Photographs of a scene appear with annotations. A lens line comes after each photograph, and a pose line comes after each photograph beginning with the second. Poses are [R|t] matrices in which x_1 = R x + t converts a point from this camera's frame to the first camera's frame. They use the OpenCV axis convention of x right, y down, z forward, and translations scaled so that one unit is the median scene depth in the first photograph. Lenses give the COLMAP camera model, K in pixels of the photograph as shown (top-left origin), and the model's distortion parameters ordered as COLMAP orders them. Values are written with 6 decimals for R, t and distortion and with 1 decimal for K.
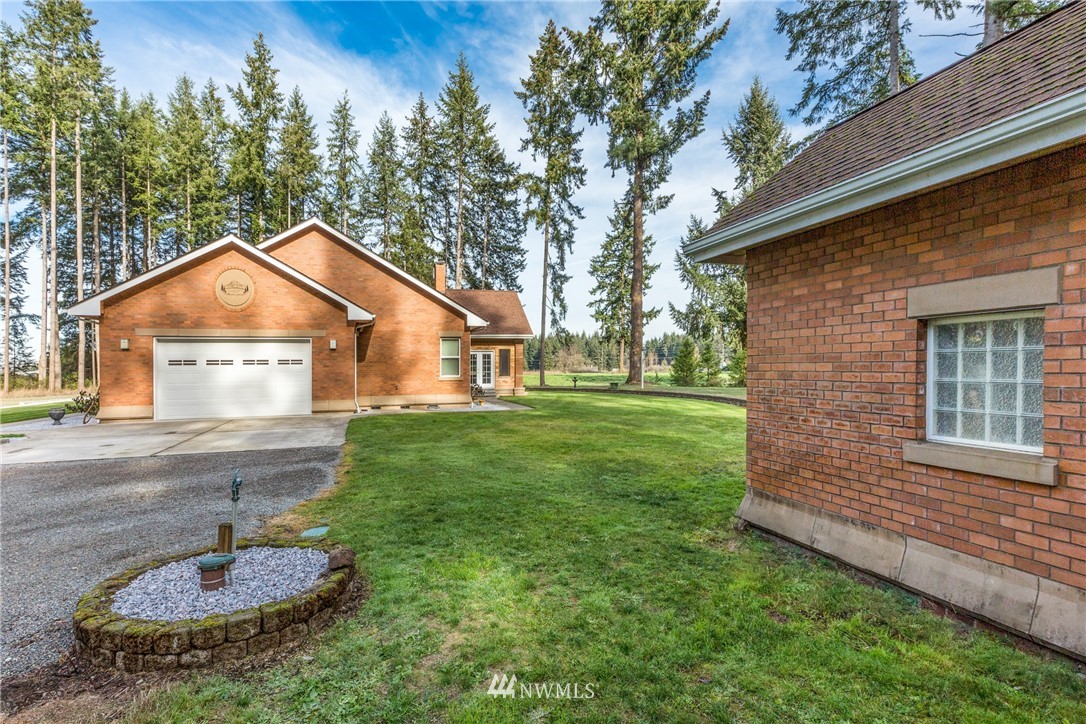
lens RADIAL K [[505.0, 0, 541.9], [0, 505.0, 365.1], [0, 0, 1]] dist [-0.005055, 0.000454]
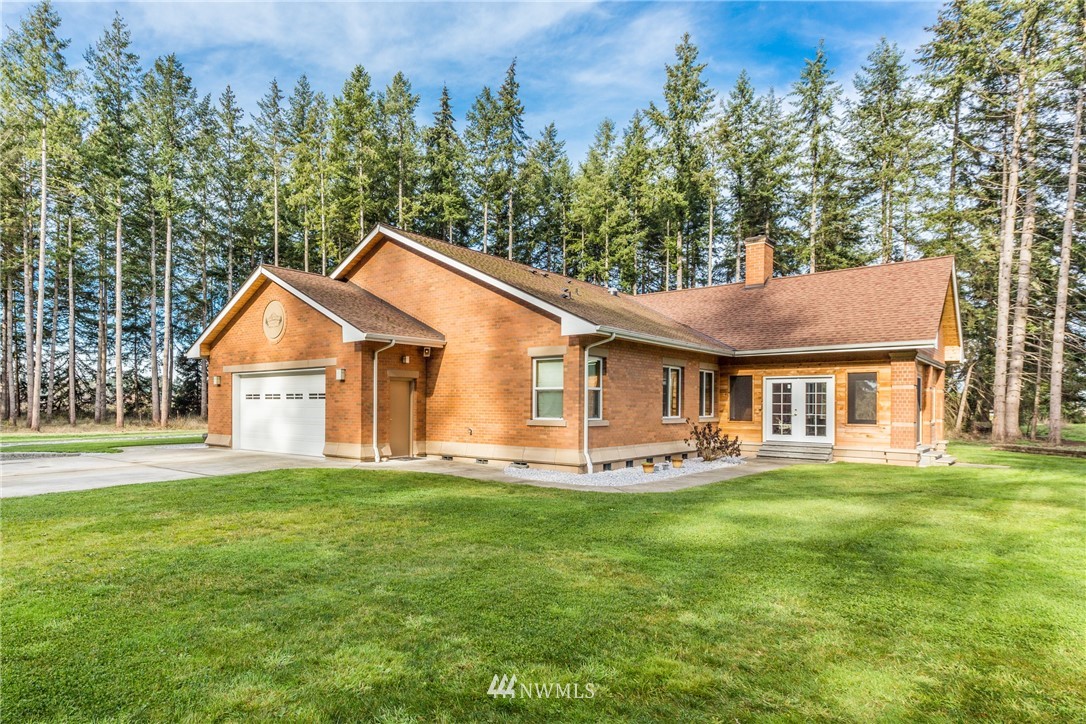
lens RADIAL K [[542.7, 0, 517.6], [0, 542.7, 398.8], [0, 0, 1]] dist [0.012154, -0.002739]
pose [[0.480816, 0.003606, -0.876814, 0.252489], [-0.006114, 0.999981, 0.000760, -0.002310], [0.876800, 0.004996, 0.480829, 0.434636]]
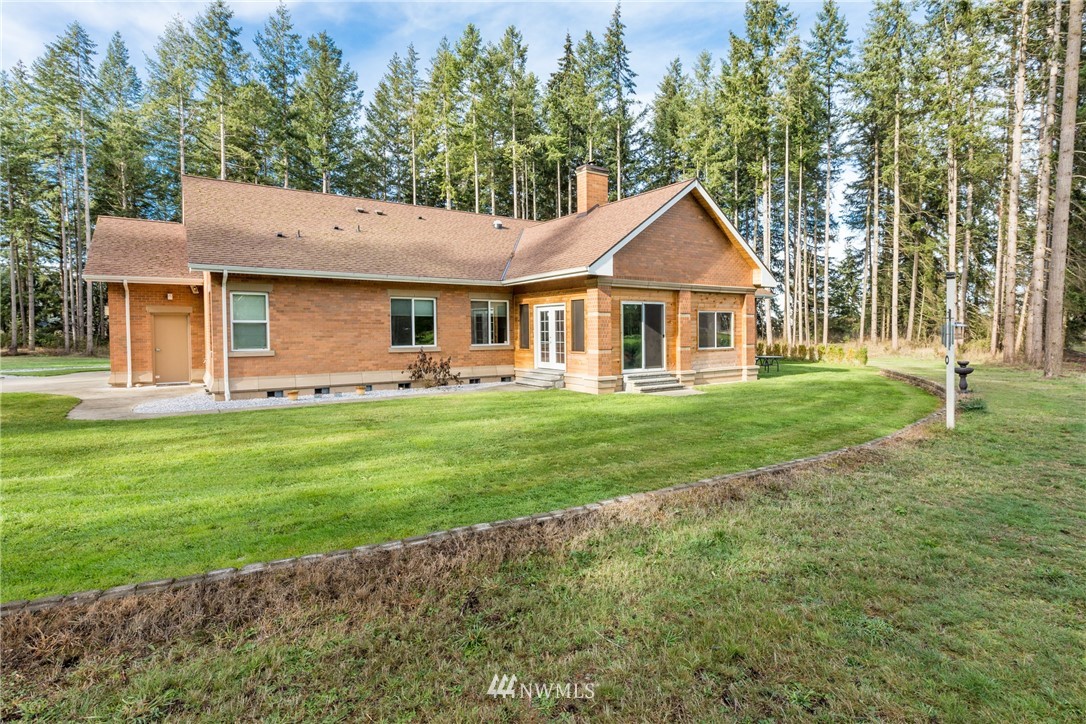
lens RADIAL K [[505.0, 0, 561.7], [0, 505.0, 336.9], [0, 0, 1]] dist [-0.005055, 0.000454]
pose [[0.343401, 0.021780, -0.938936, 0.405134], [0.007008, 0.999644, 0.025751, -0.006674], [0.939163, -0.015423, 0.343126, 0.813944]]
